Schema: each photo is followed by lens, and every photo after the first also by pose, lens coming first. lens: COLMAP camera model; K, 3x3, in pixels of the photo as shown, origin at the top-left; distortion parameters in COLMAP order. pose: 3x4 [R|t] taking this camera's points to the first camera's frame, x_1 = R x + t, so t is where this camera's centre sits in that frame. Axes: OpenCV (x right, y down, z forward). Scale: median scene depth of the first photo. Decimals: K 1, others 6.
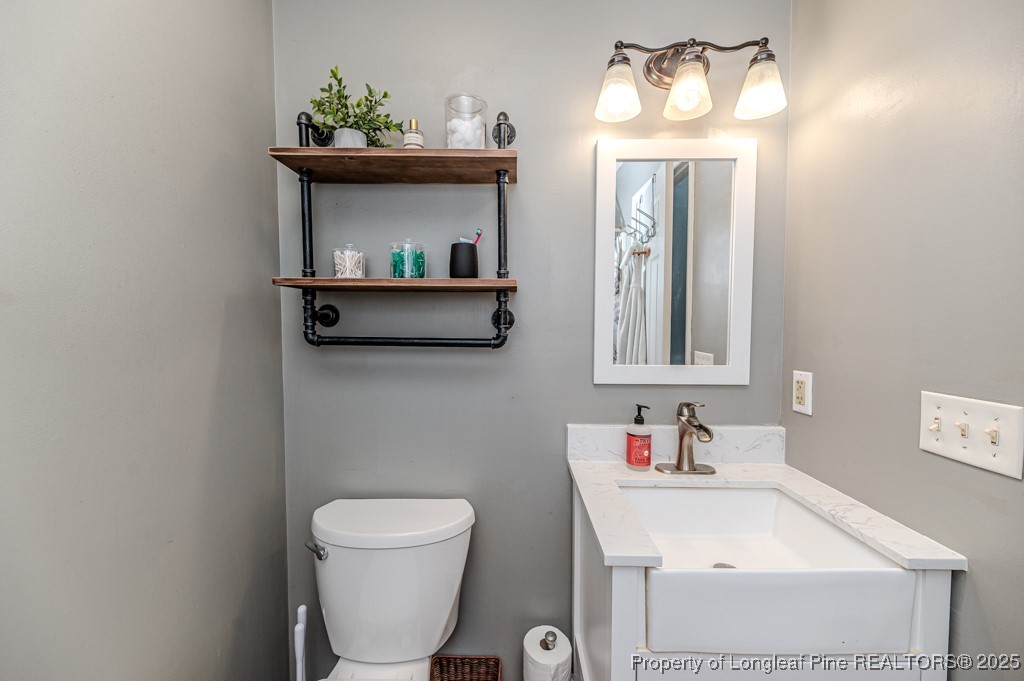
lens RADIAL K [[398.1, 0, 510.2], [0, 398.1, 337.4], [0, 0, 1]] dist [0.007131, -0.000049]
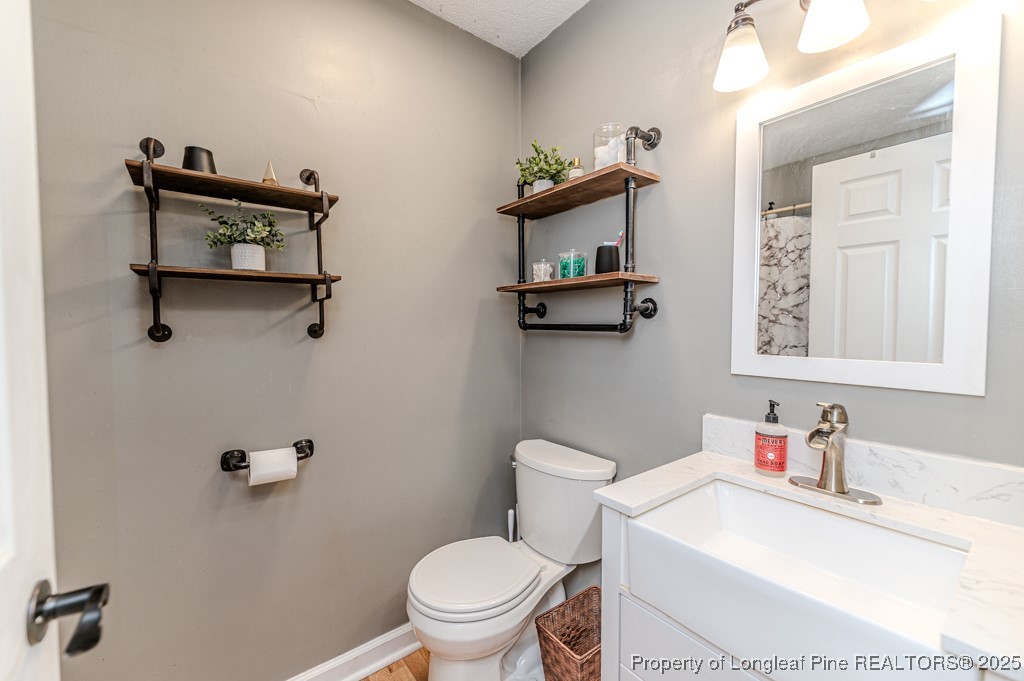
lens RADIAL K [[406.9, 0, 507.0], [0, 406.9, 338.6], [0, 0, 1]] dist [0.003039, -0.000175]
pose [[0.625373, 0.021534, -0.780028, 0.665838], [-0.028305, 0.999587, 0.004902, 0.047831], [0.779812, 0.019013, 0.625725, -0.005505]]
